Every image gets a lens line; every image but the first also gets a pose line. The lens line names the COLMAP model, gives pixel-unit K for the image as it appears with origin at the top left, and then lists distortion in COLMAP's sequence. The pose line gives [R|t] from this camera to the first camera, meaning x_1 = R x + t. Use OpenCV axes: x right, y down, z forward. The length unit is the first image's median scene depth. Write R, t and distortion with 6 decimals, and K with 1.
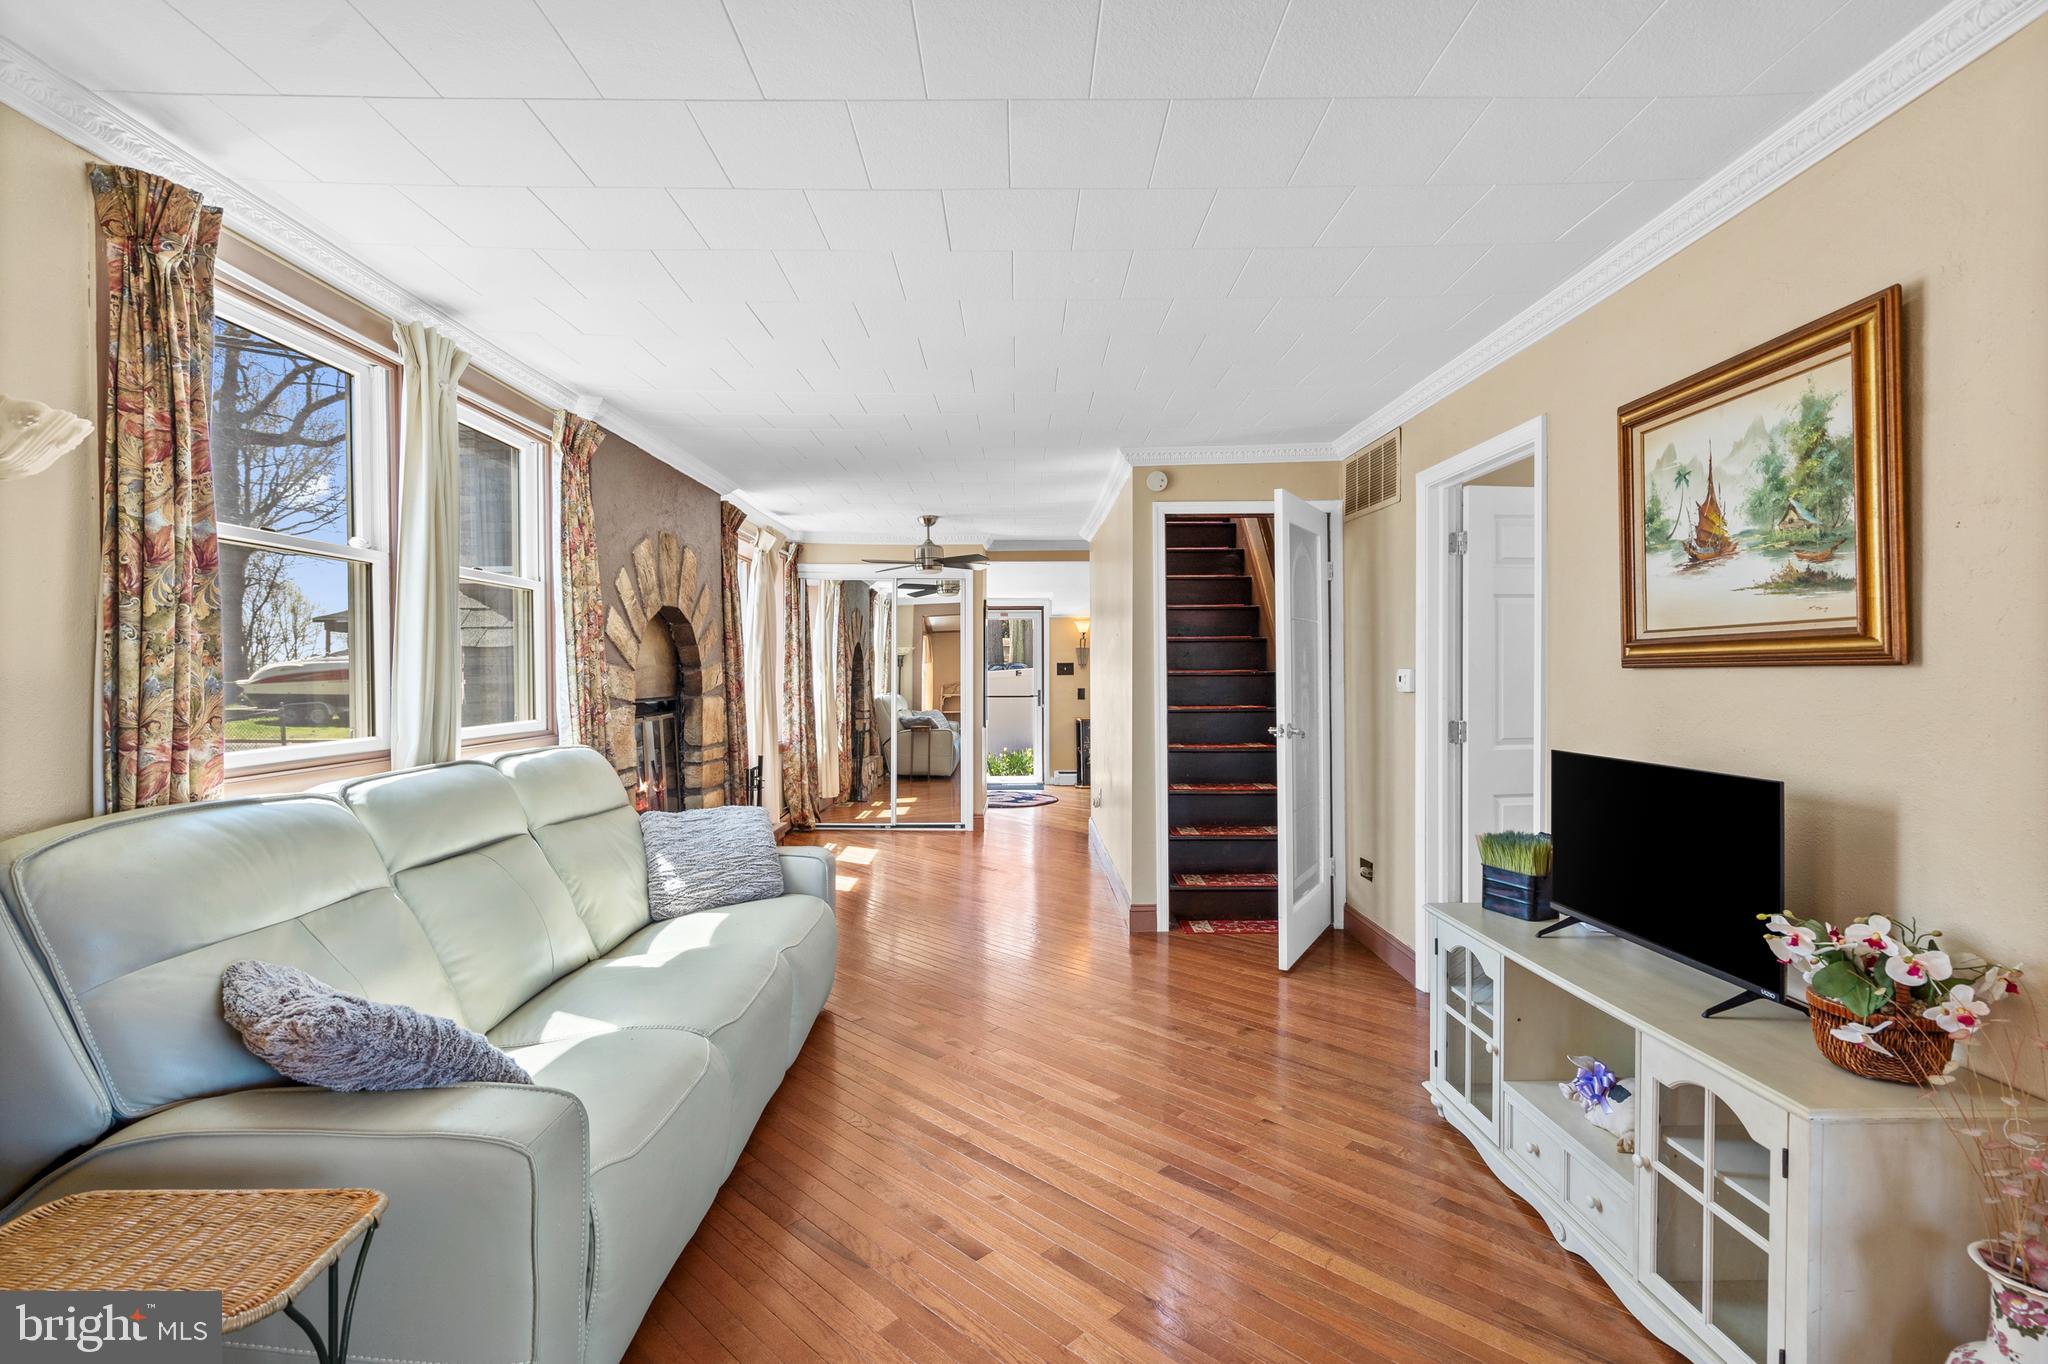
lens RADIAL K [[945.7, 0, 1028.4], [0, 945.7, 671.6], [0, 0, 1]] dist [-0.008230, 0.002293]
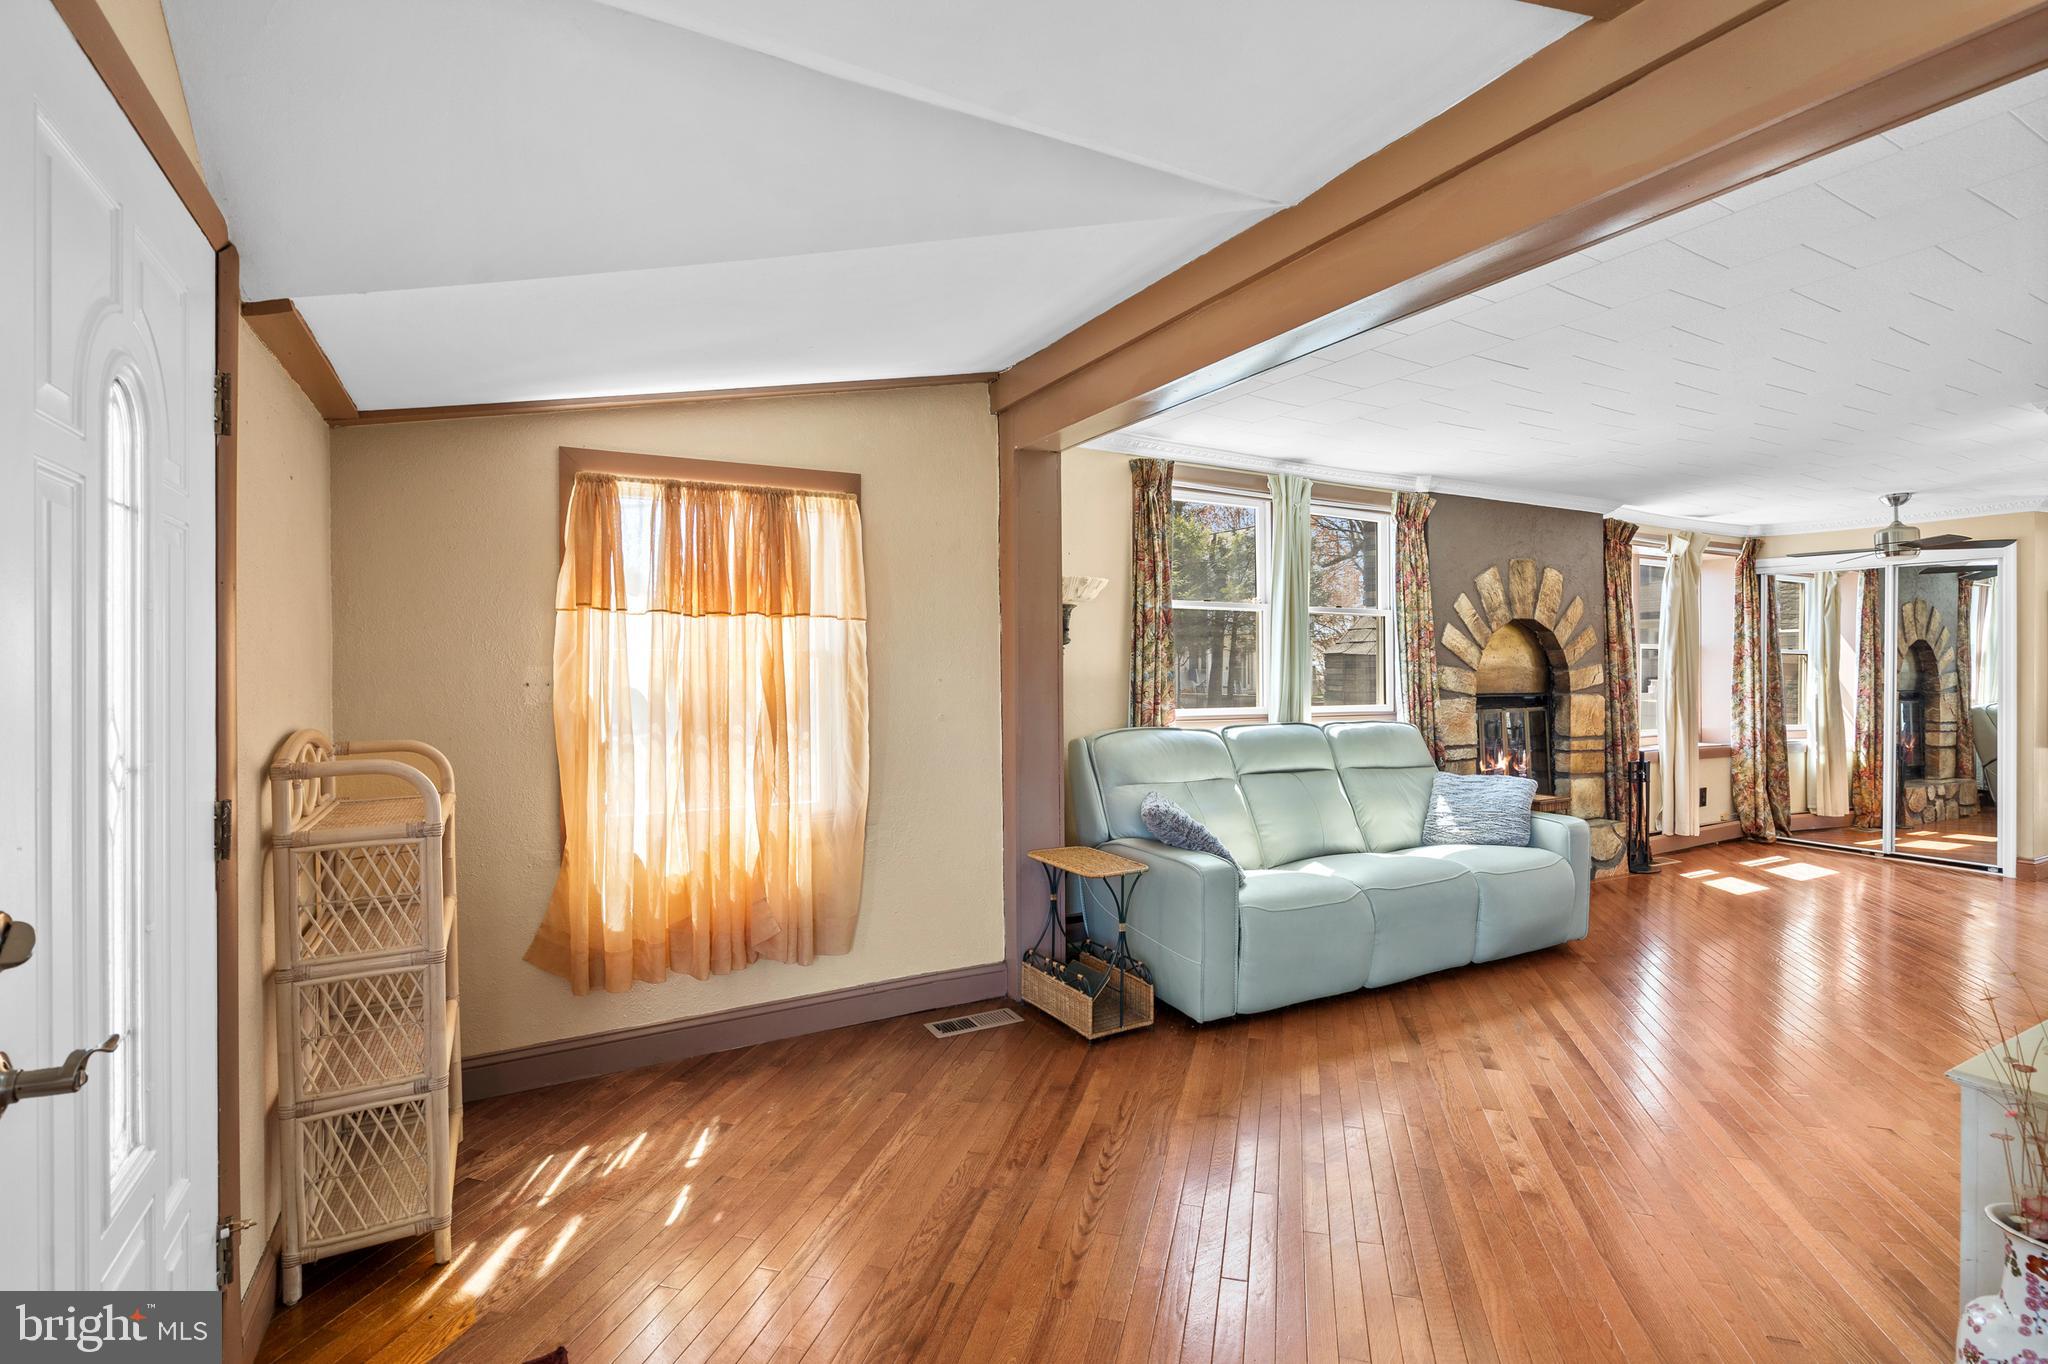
lens RADIAL K [[945.7, 0, 1023.9], [0, 945.7, 674.0], [0, 0, 1]] dist [-0.008230, 0.002293]
pose [[0.472891, 0.009060, -0.881074, 0.511736], [-0.006392, 0.999956, 0.006852, -0.002293], [0.881098, 0.002391, 0.472929, -0.196410]]
